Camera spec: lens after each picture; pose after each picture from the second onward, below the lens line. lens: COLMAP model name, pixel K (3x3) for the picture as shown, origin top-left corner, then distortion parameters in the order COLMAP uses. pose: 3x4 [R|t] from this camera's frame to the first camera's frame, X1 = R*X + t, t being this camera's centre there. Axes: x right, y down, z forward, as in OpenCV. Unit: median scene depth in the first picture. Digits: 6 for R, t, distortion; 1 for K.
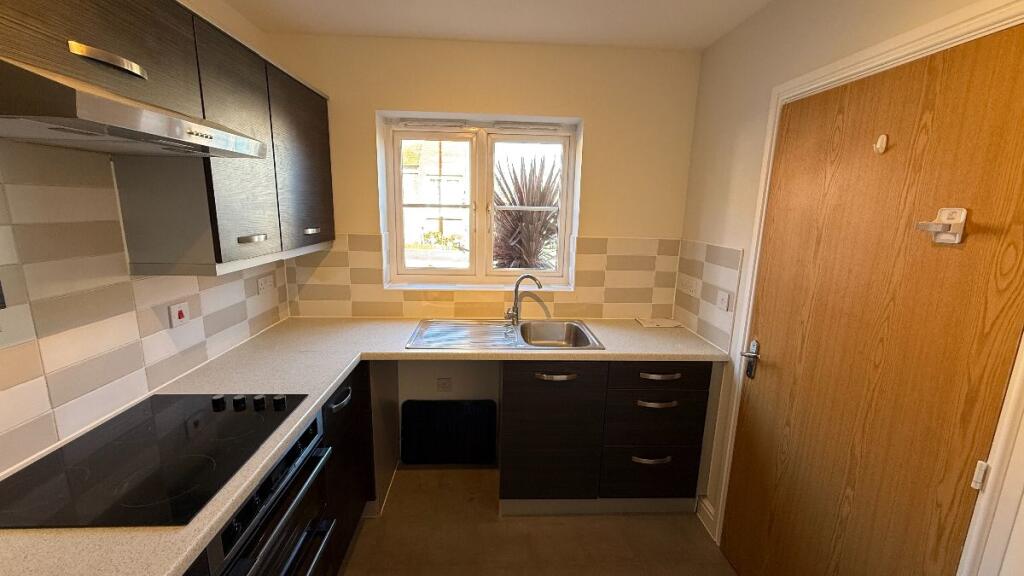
lens RADIAL K [[406.2, 0, 511.3], [0, 406.2, 290.4], [0, 0, 1]] dist [-0.003632, -0.000354]
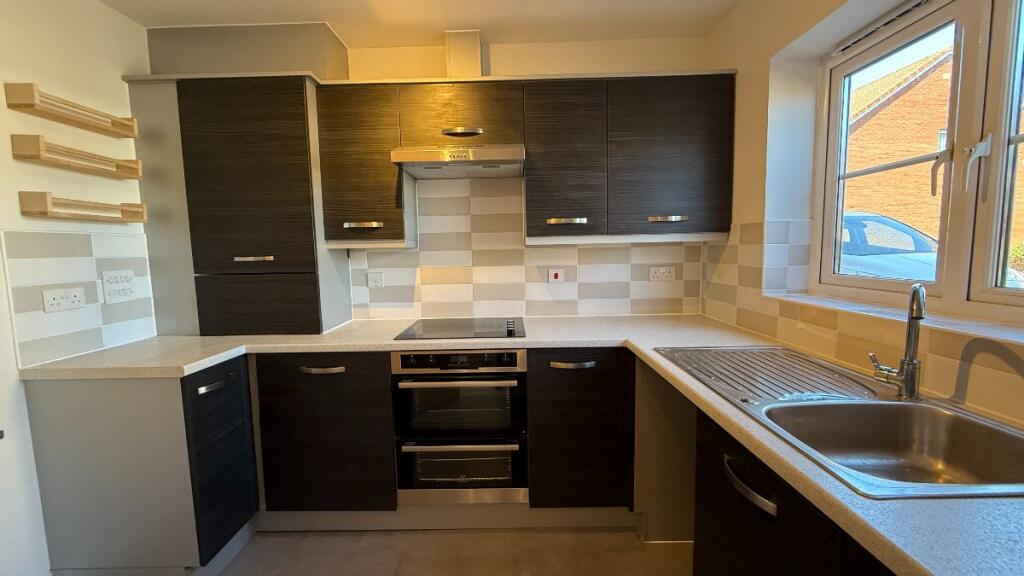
lens RADIAL K [[406.2, 0, 510.2], [0, 406.2, 285.2], [0, 0, 1]] dist [-0.003632, -0.000354]
pose [[-0.077469, 0.062703, -0.995021, 0.694817], [-0.182659, 0.980235, 0.075993, 0.009571], [0.980120, 0.187636, -0.064484, 0.918104]]
